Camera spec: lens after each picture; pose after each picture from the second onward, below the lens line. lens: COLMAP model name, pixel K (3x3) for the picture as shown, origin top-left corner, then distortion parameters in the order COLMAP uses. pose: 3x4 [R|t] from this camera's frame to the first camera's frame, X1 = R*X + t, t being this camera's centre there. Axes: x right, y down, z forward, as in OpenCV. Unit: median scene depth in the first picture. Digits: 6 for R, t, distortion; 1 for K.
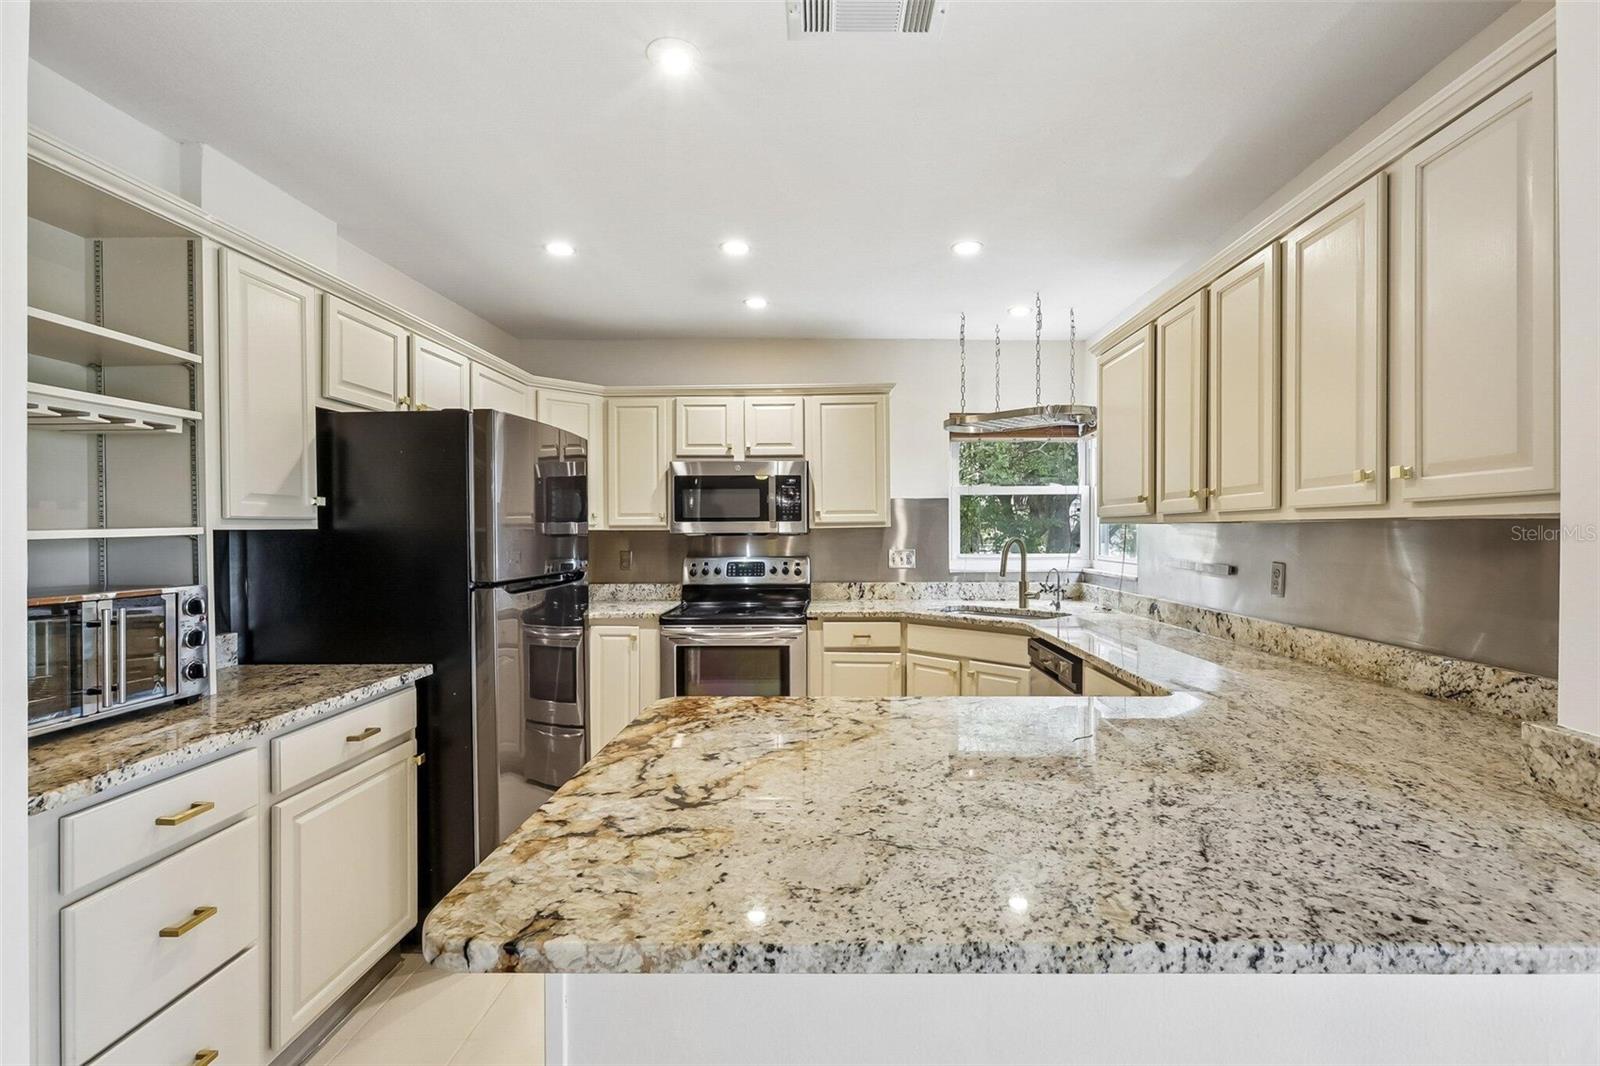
lens RADIAL K [[741.4, 0, 816.6], [0, 741.4, 534.2], [0, 0, 1]] dist [-0.003753, 0.000336]
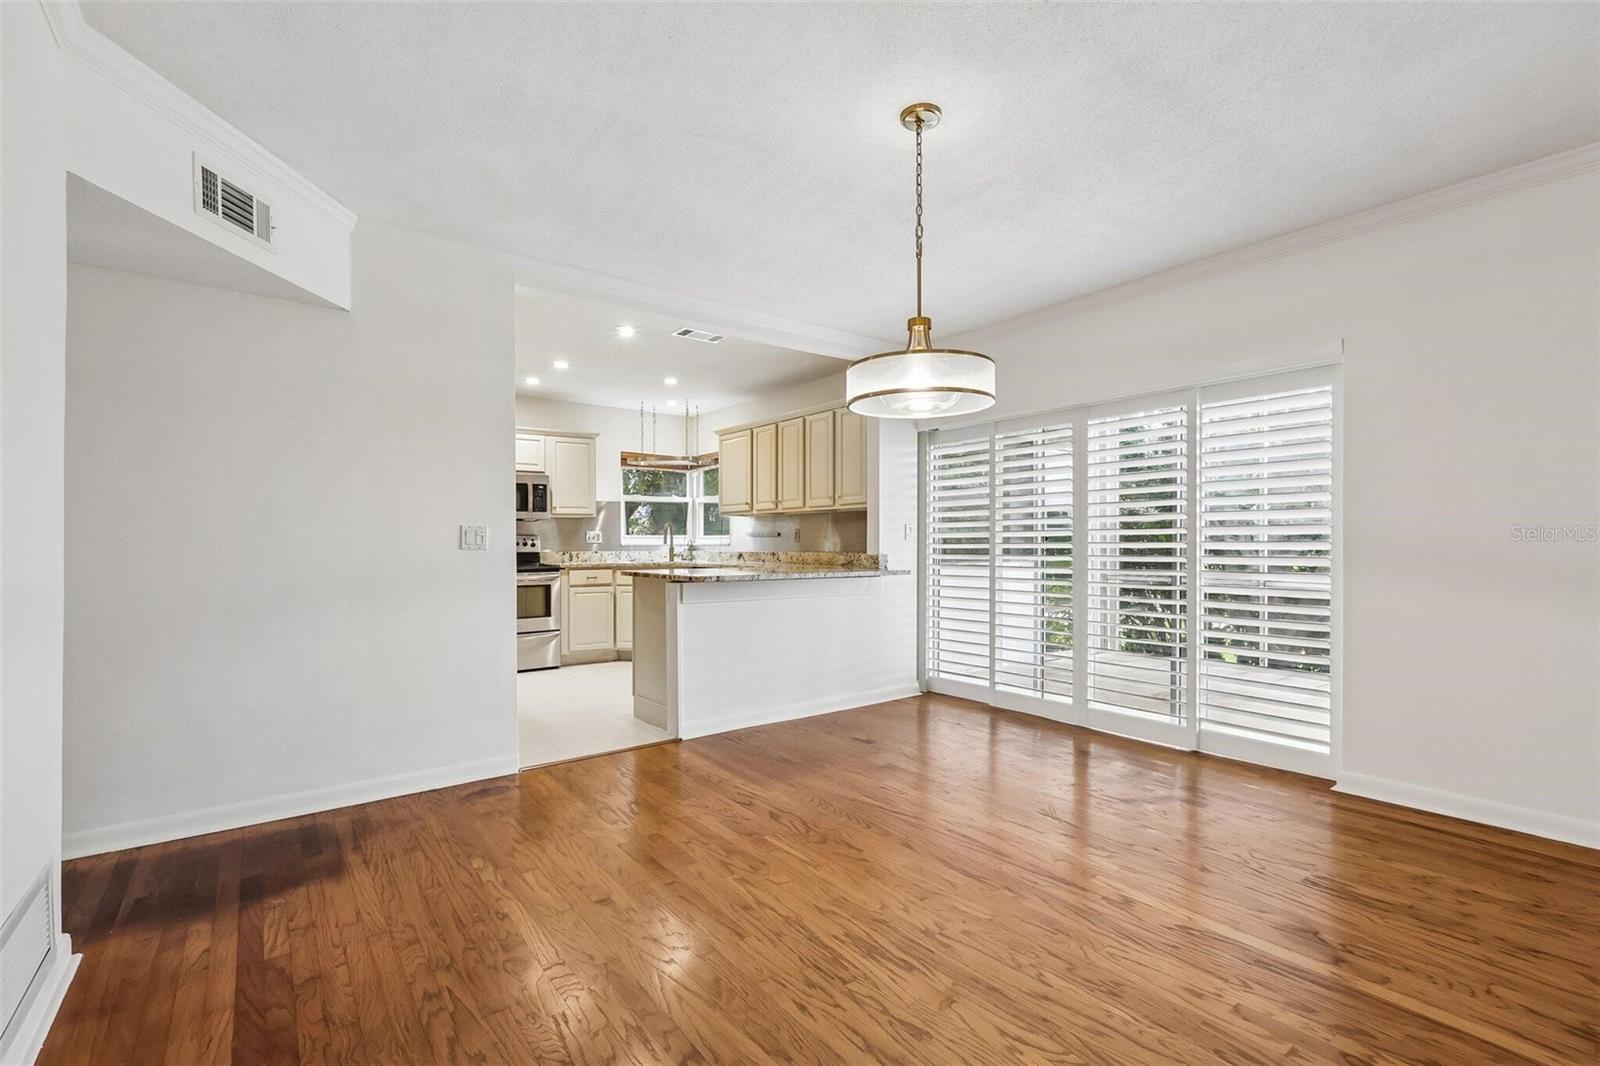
lens RADIAL K [[730.0, 0, 810.1], [0, 730.0, 545.4], [0, 0, 1]] dist [0.000995, 0.000085]
pose [[0.787480, -0.001935, 0.616337, -0.905608], [0.002402, 0.999997, 0.000071, 0.092993], [-0.616335, 0.001425, 0.787482, -1.032399]]
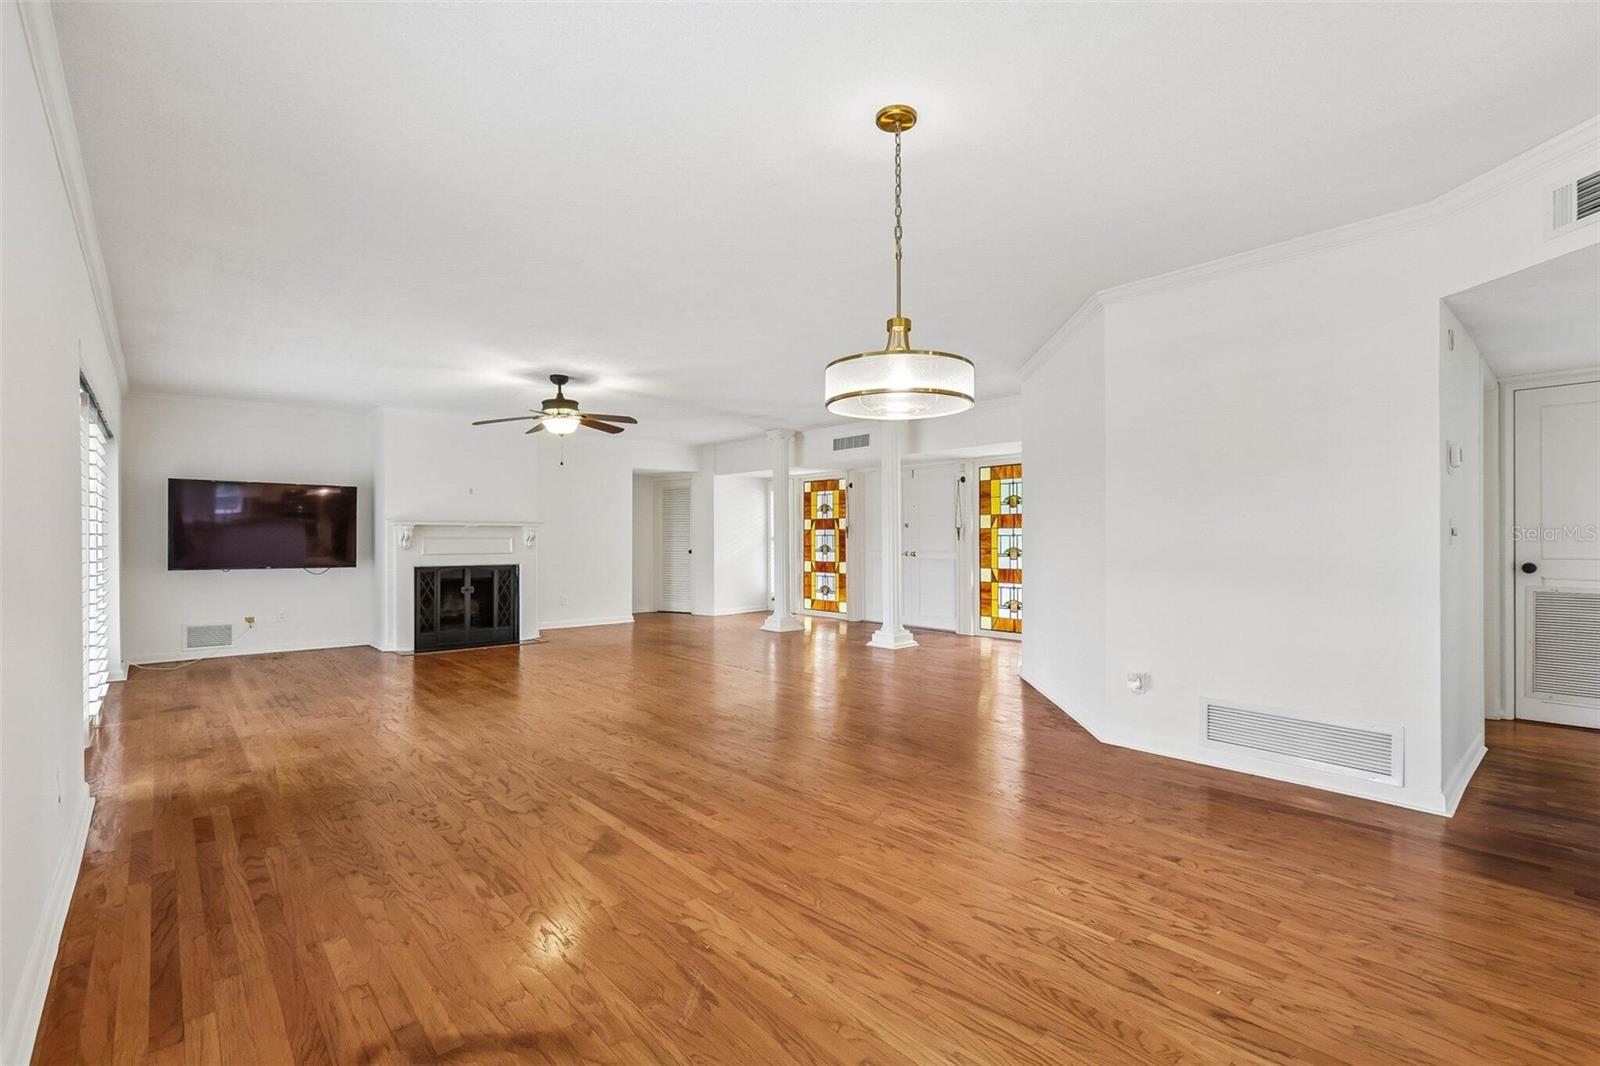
lens RADIAL K [[741.4, 0, 816.6], [0, 741.4, 534.2], [0, 0, 1]] dist [-0.003753, 0.000336]
pose [[-0.729907, -0.000190, -0.683546, 0.528038], [0.002271, 0.999994, -0.002703, 0.078797], [0.683542, -0.003525, -0.729902, 0.256419]]
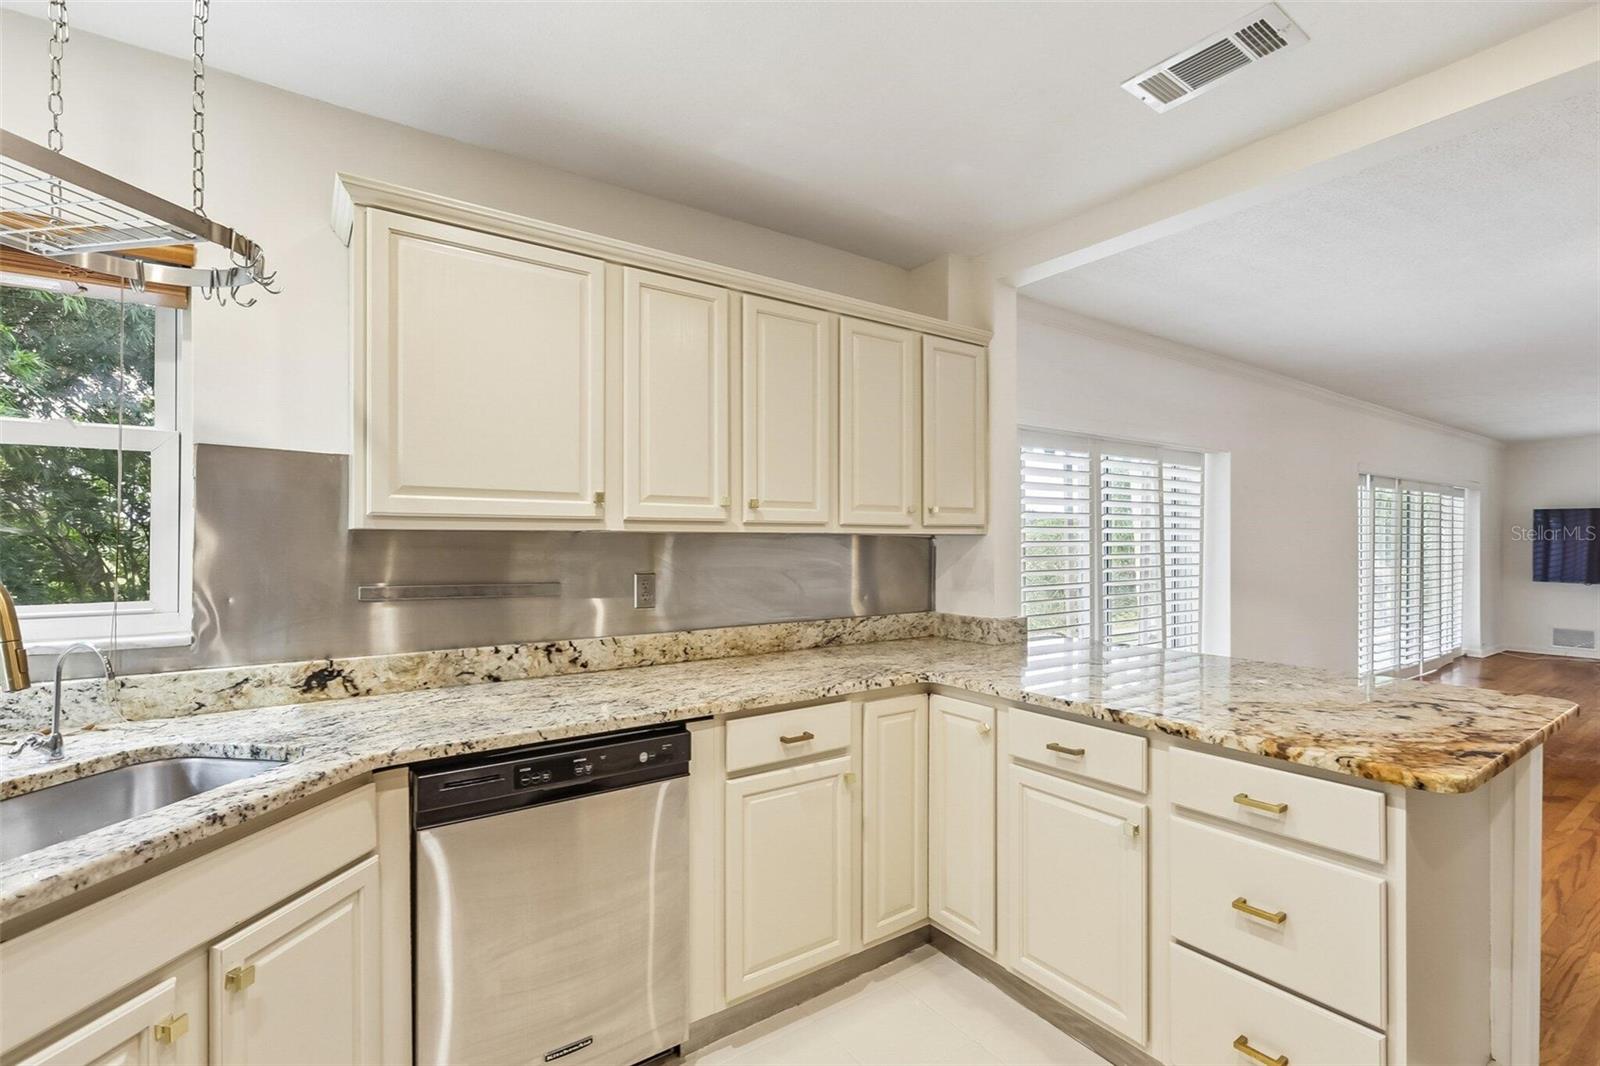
lens RADIAL K [[759.4, 0, 800.0], [0, 759.4, 533.0], [0, 0, 1]] dist [-0.002511, -0.000114]
pose [[-0.601926, 0.002239, 0.798548, -0.303335], [0.000943, 0.999997, -0.002093, -0.012931], [-0.798551, -0.000507, -0.601927, 1.417419]]
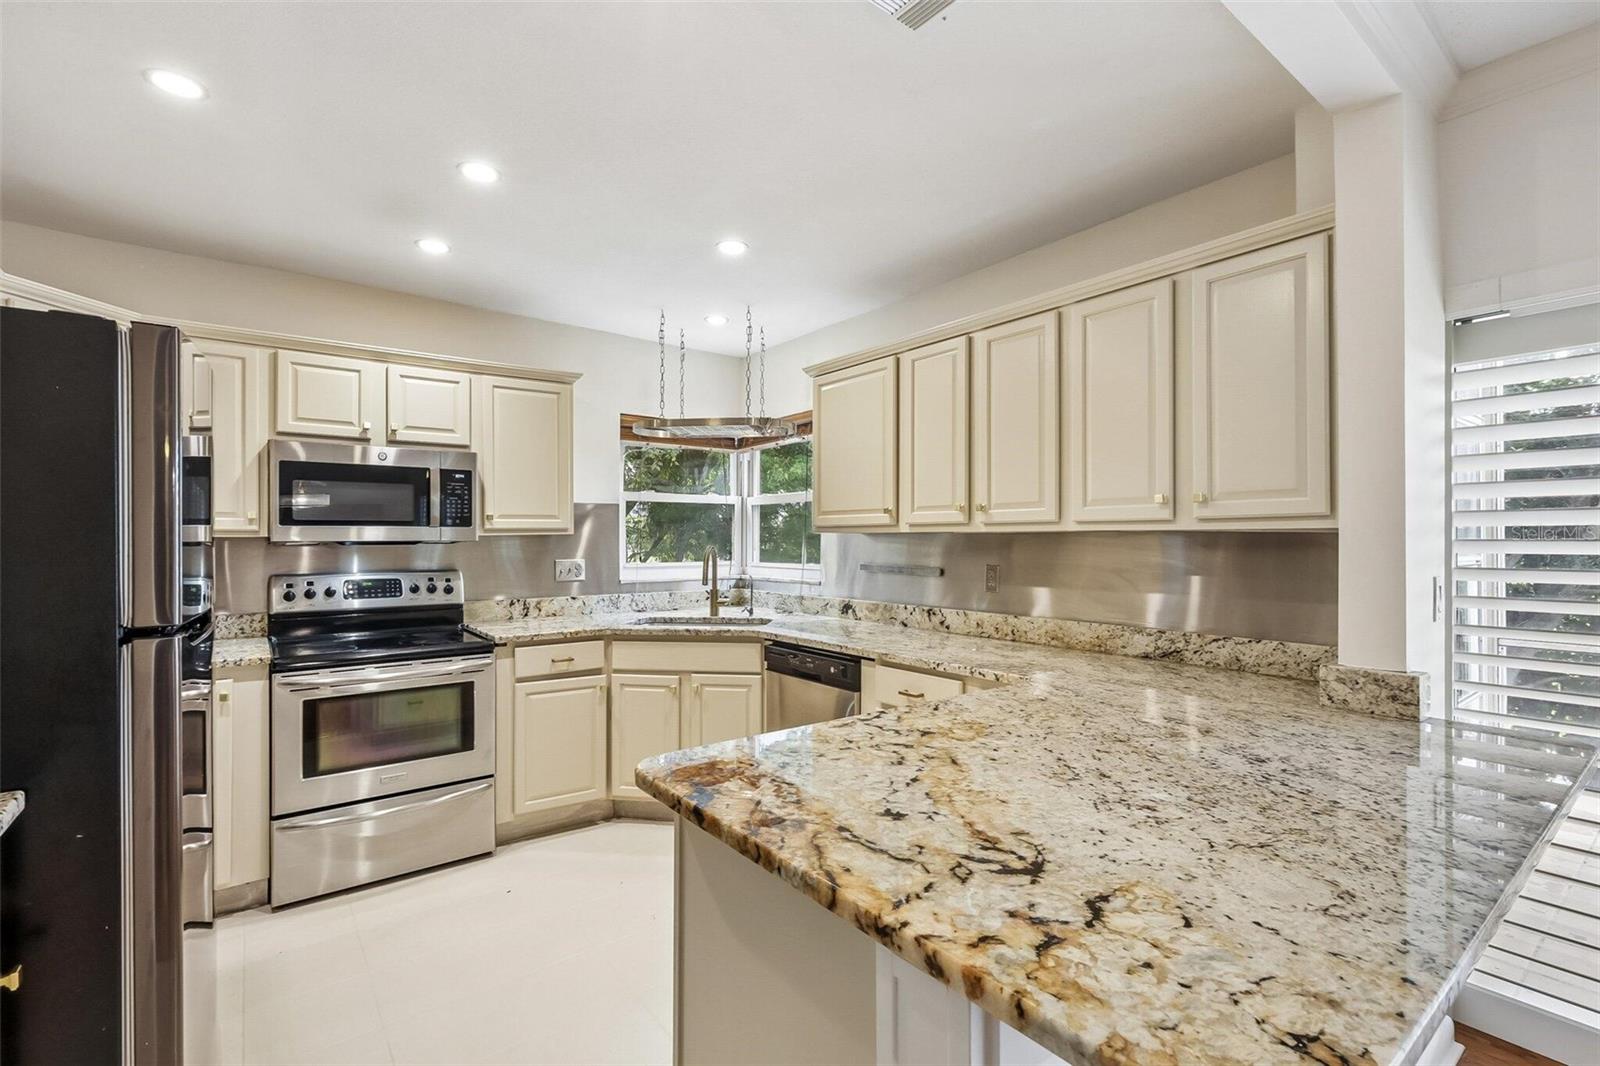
lens RADIAL K [[735.5, 0, 811.9], [0, 735.5, 533.0], [0, 0, 1]] dist [-0.001423, 0.000362]
pose [[0.780374, 0.007186, 0.625272, -0.378249], [0.001090, 0.999917, -0.012852, 0.000382], [-0.625312, 0.010711, 0.780301, 0.220942]]
